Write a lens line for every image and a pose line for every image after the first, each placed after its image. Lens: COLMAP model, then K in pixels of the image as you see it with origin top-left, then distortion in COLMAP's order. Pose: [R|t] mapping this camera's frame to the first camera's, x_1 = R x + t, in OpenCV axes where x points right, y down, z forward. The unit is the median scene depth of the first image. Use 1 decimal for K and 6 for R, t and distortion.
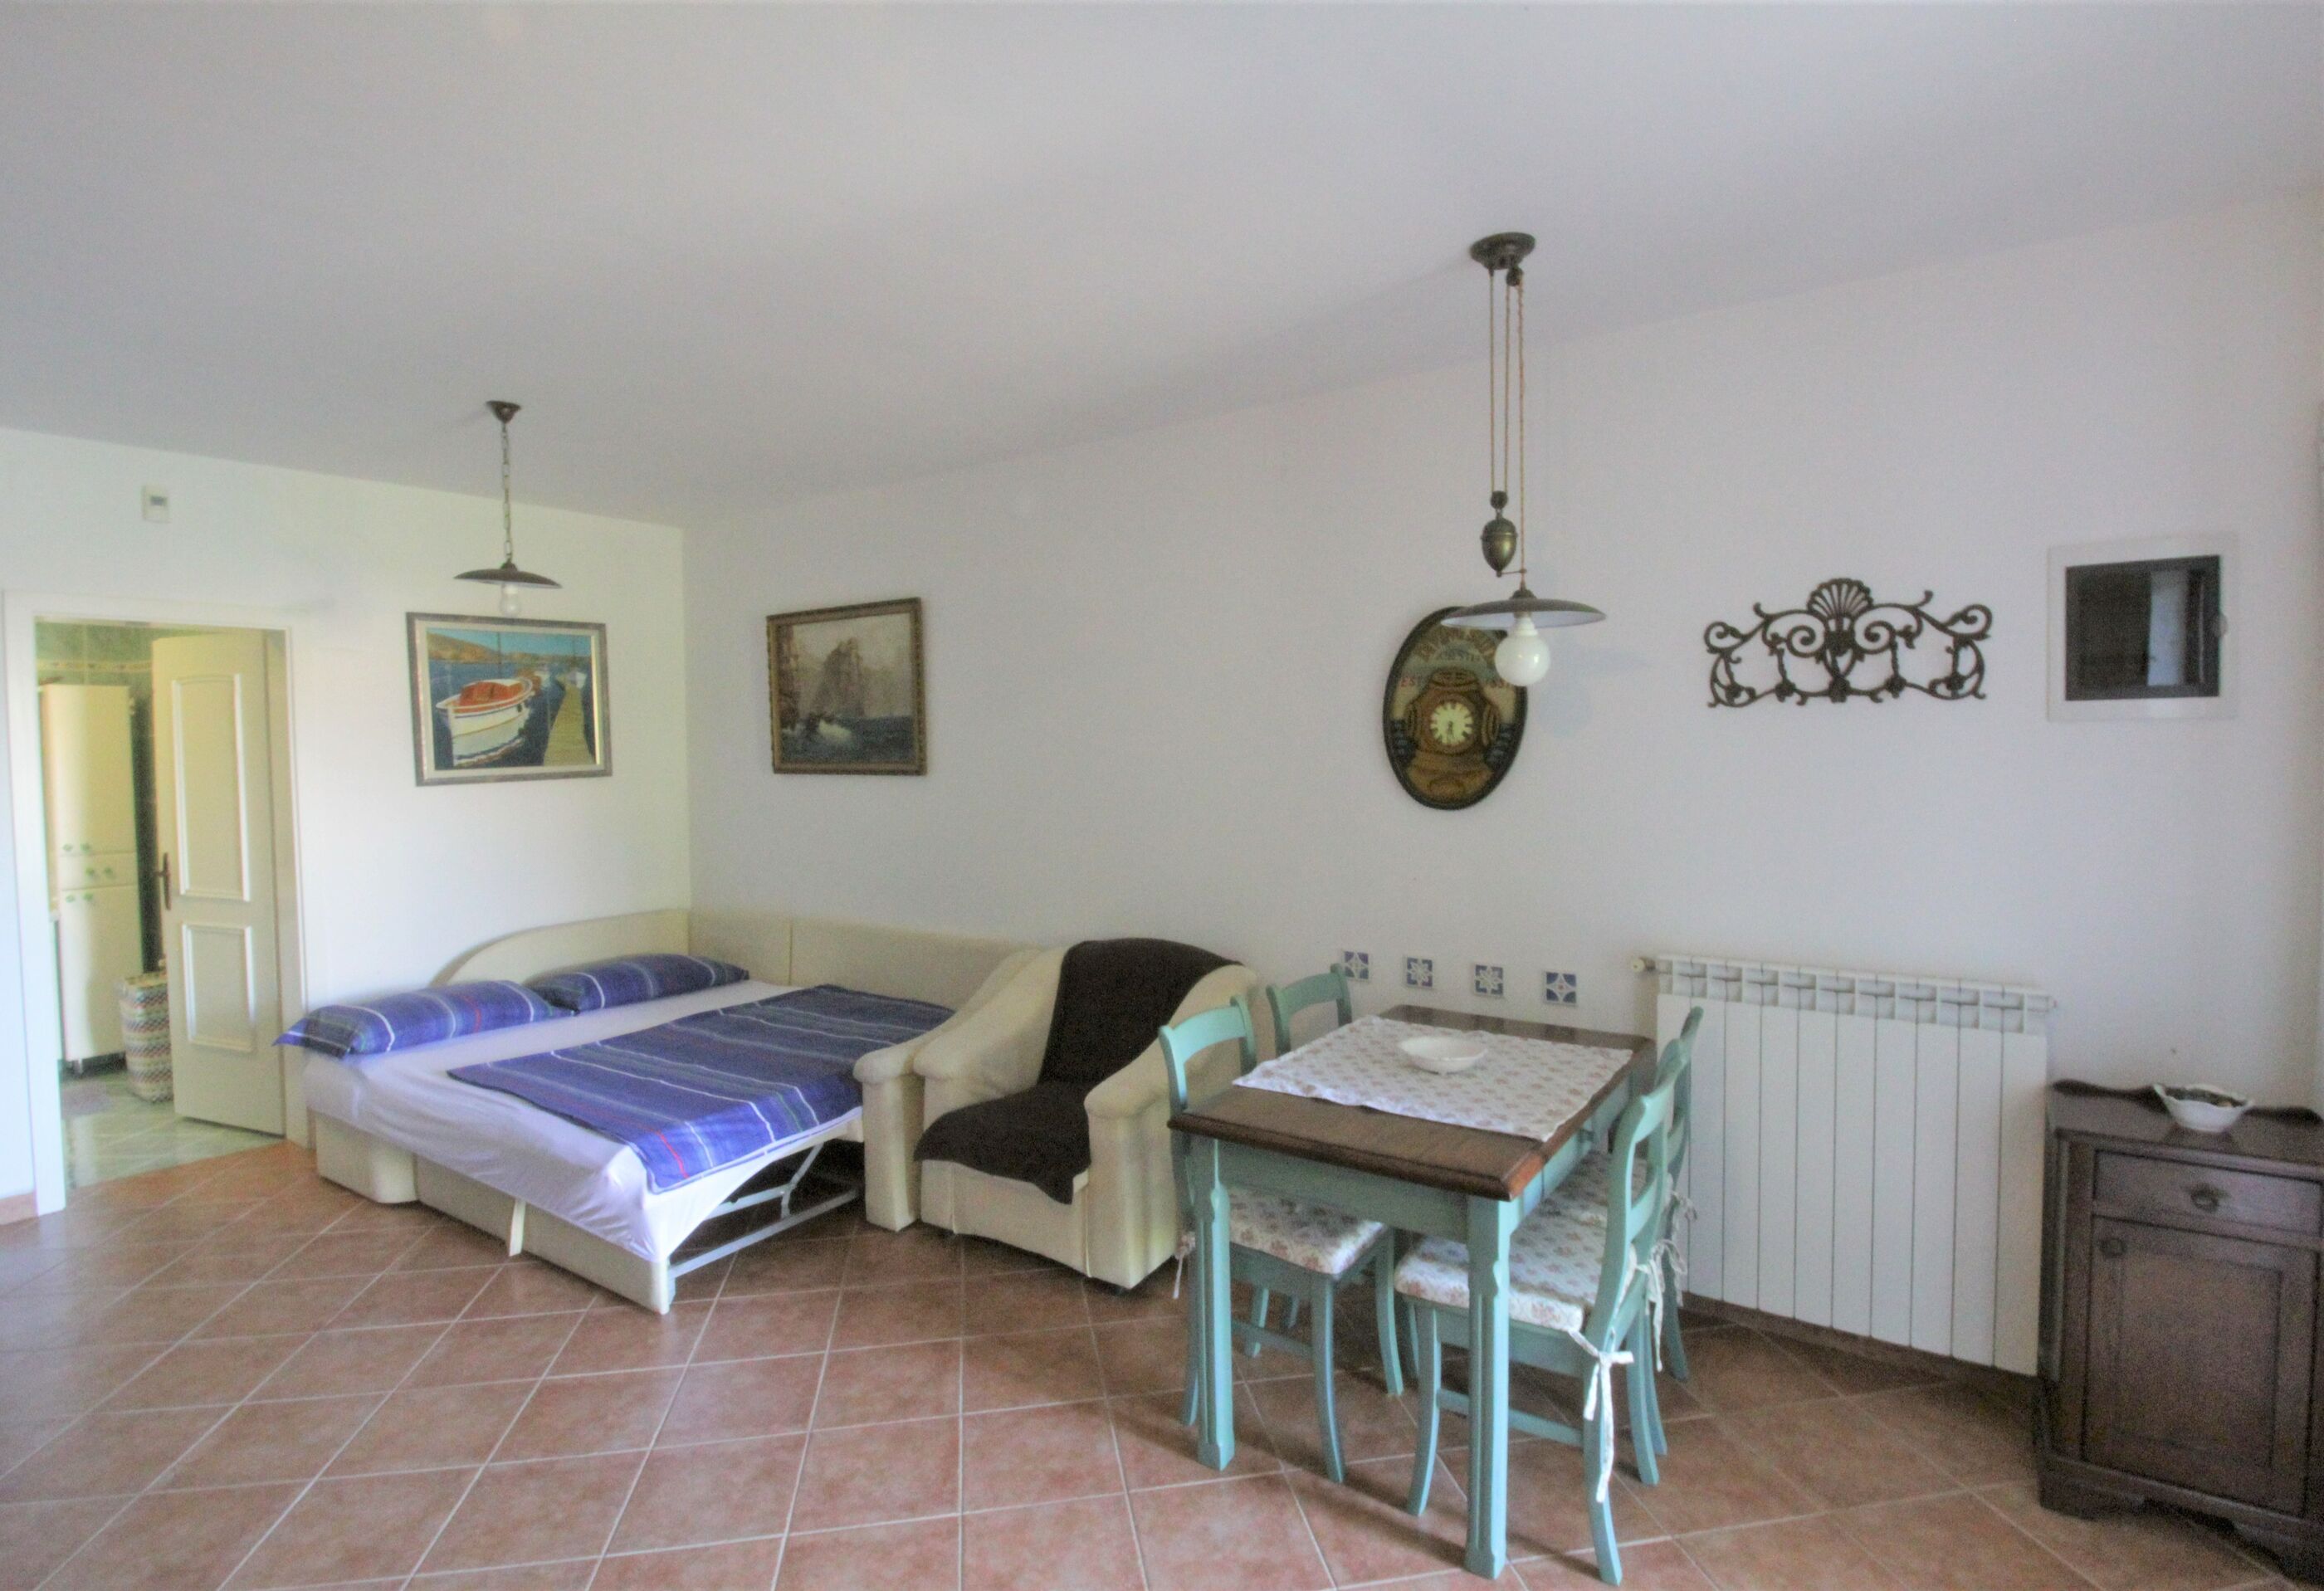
lens RADIAL K [[1095.4, 0, 1158.9], [0, 1095.4, 792.4], [0, 0, 1]] dist [-0.005419, -0.010422]
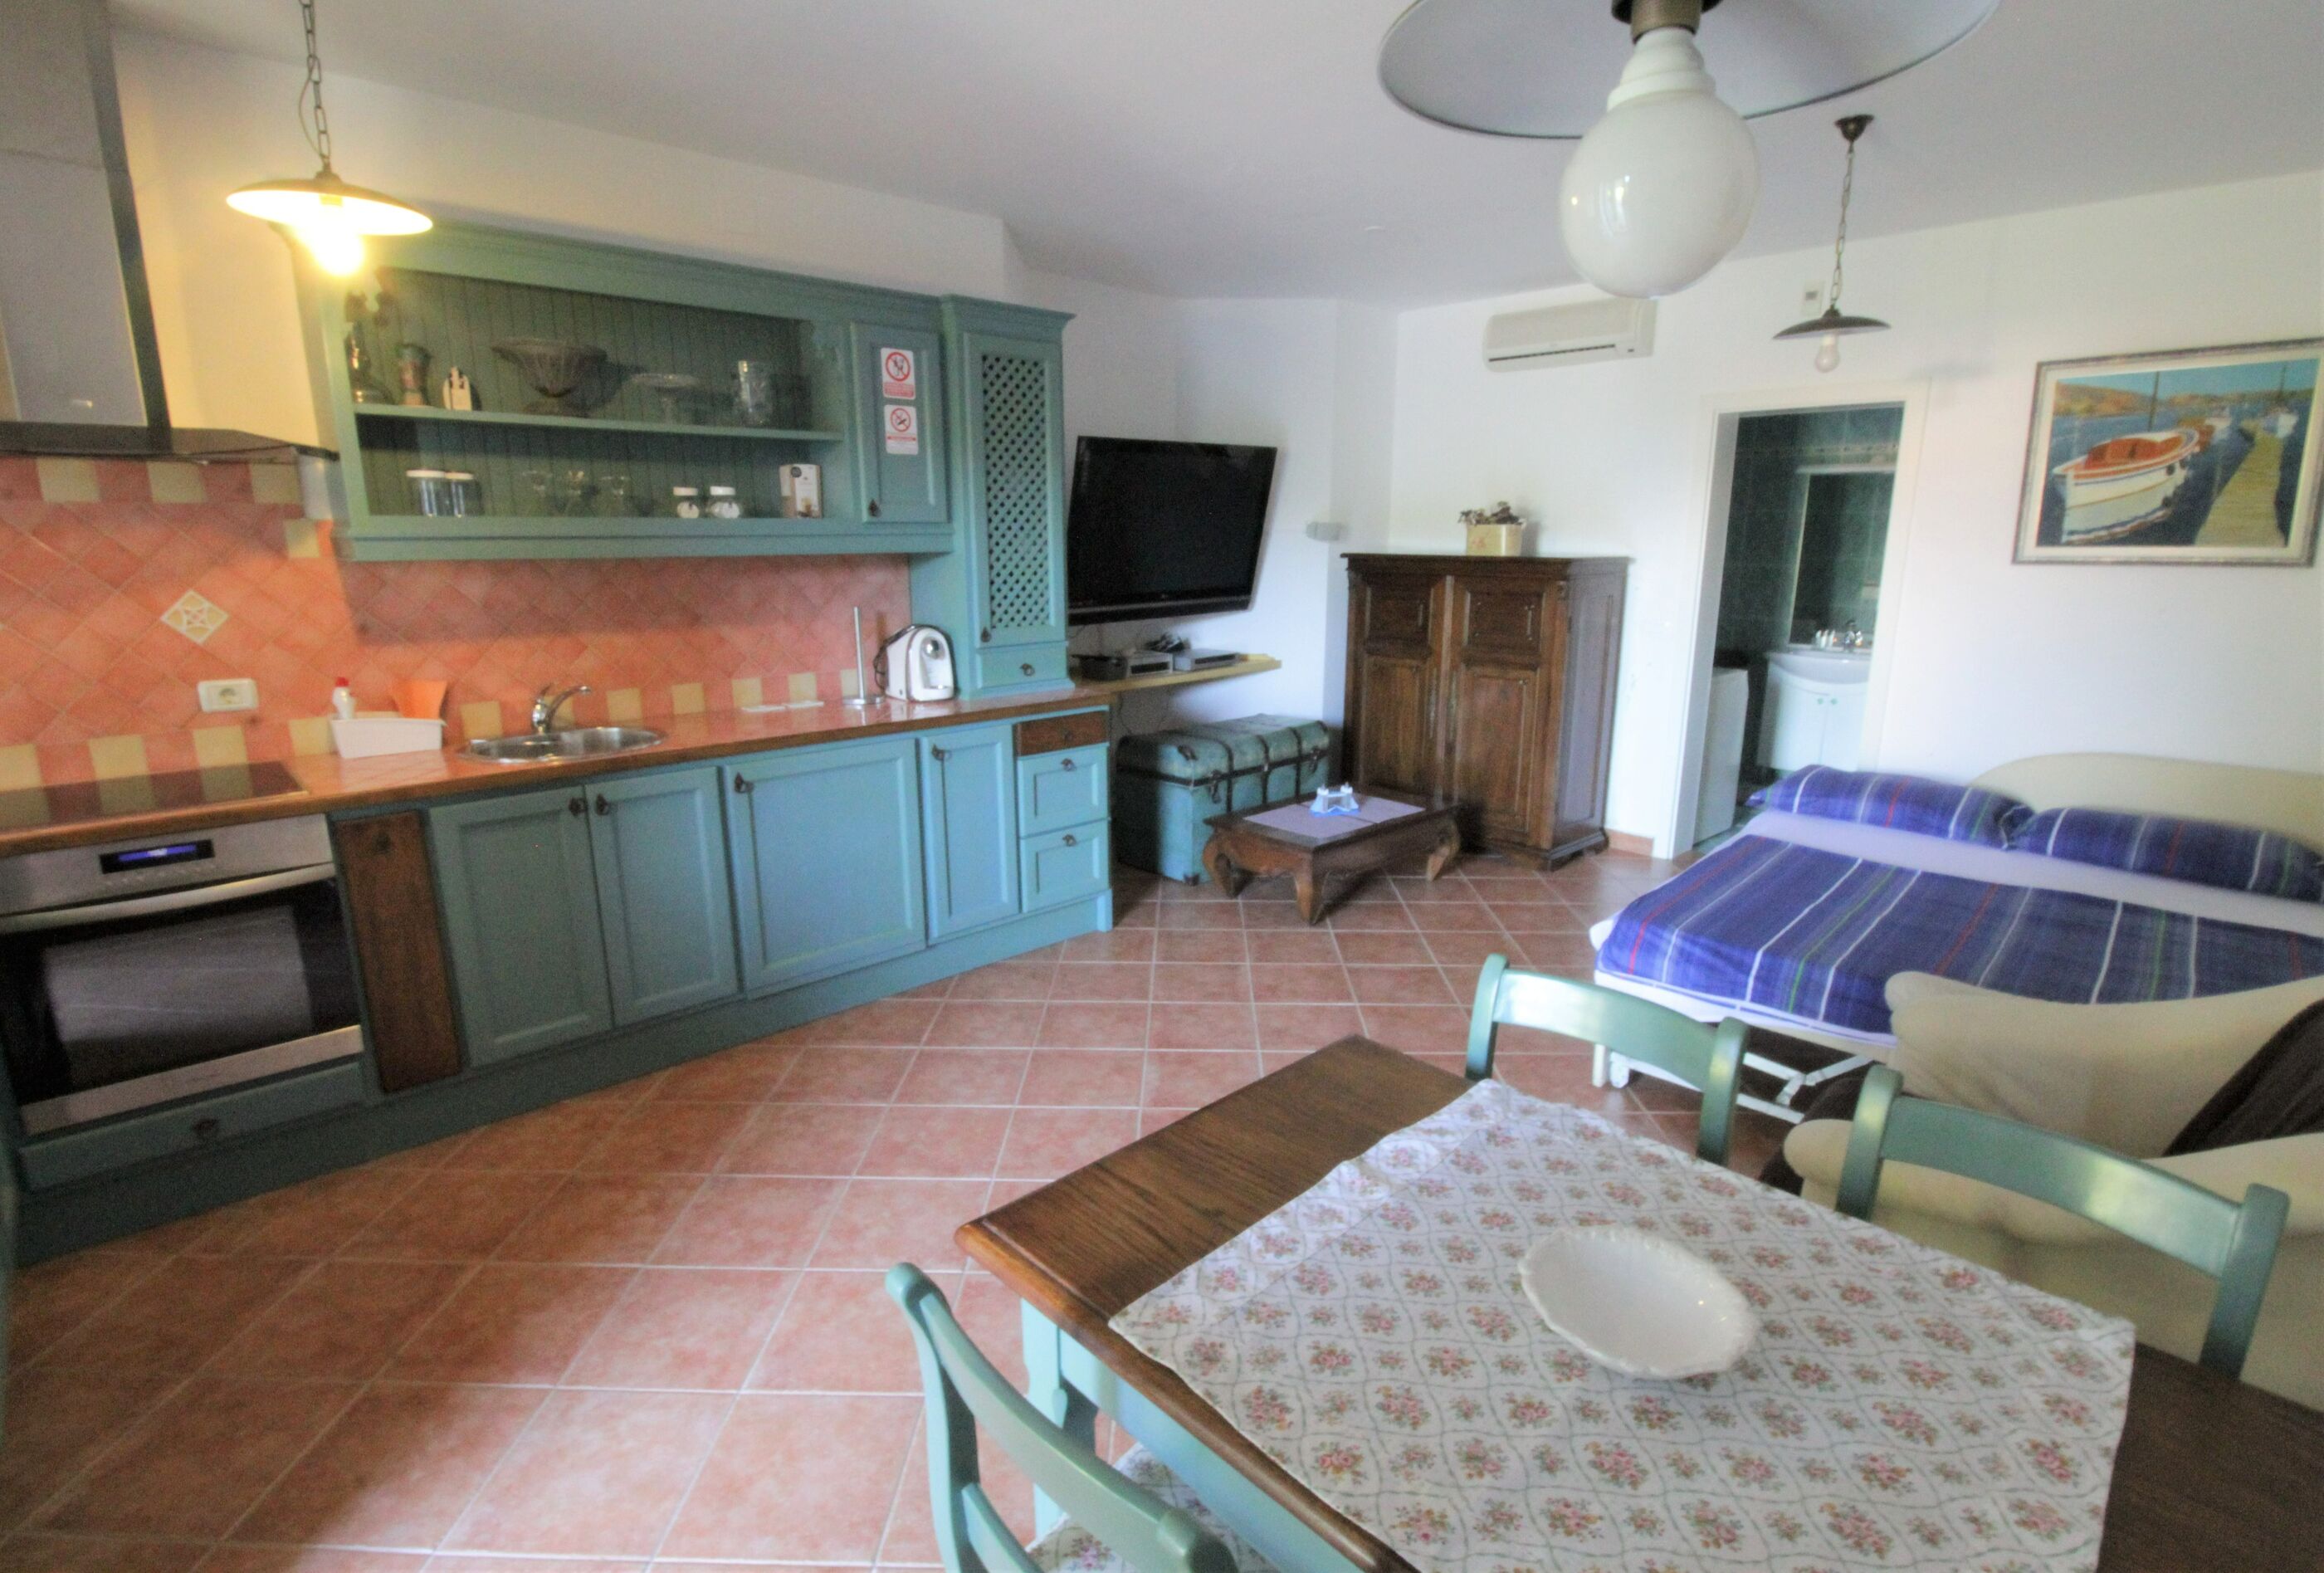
lens RADIAL K [[1084.3, 0, 1179.8], [0, 1084.3, 787.4], [0, 0, 1]] dist [-0.001601, -0.012703]
pose [[-0.179437, 0.236074, -0.955024, 0.330323], [-0.042044, 0.968053, 0.247194, -0.018169], [0.982871, 0.084509, -0.163779, 0.475390]]
